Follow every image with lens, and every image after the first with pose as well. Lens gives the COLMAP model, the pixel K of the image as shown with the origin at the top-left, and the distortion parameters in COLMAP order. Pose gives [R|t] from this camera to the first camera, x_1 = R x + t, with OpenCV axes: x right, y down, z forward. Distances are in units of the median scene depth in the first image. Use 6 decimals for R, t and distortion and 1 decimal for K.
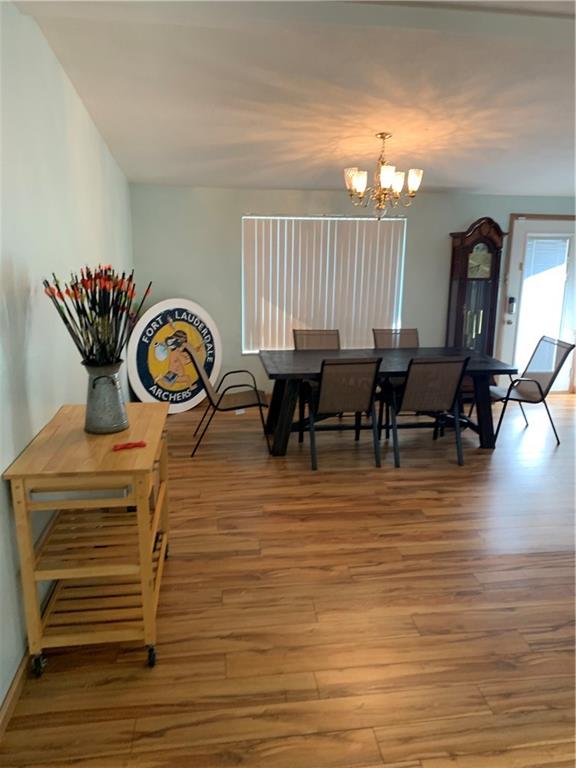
lens RADIAL K [[588.5, 0, 297.5], [0, 588.5, 374.7], [0, 0, 1]] dist [0.046894, -0.034610]
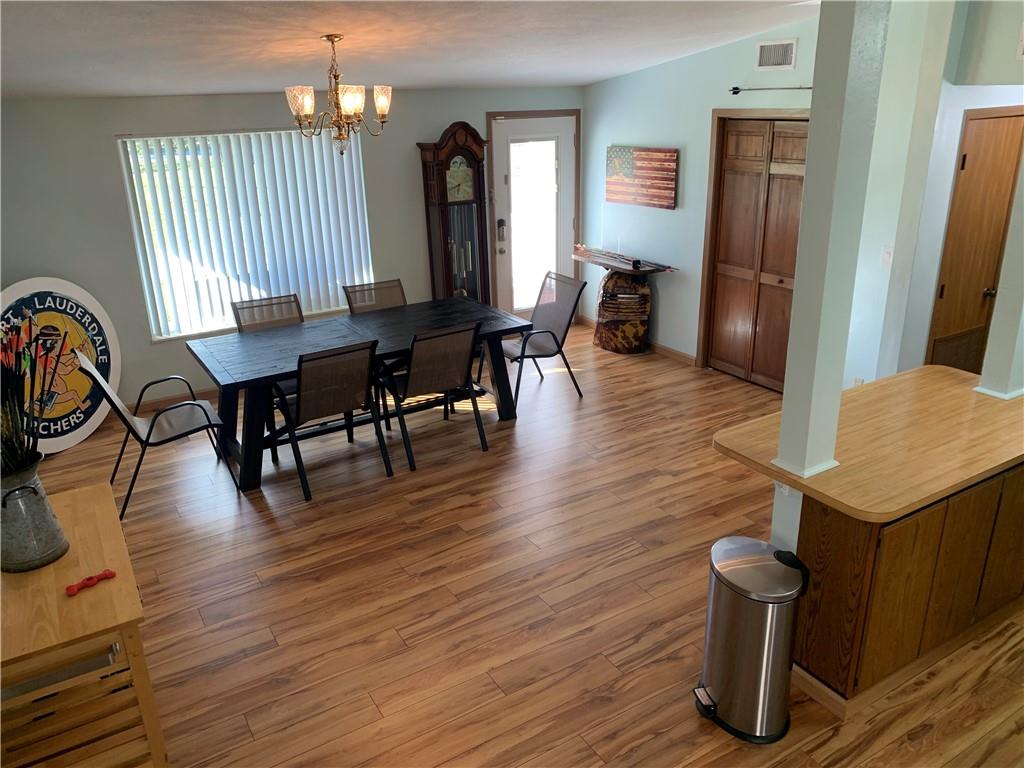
lens RADIAL K [[784.7, 0, 499.7], [0, 784.7, 376.7], [0, 0, 1]] dist [0.046894, -0.034610]
pose [[0.920084, -0.170469, 0.352683, -0.078801], [0.127806, 0.981713, 0.141086, -0.109303], [-0.370284, -0.084736, 0.925046, -0.005112]]
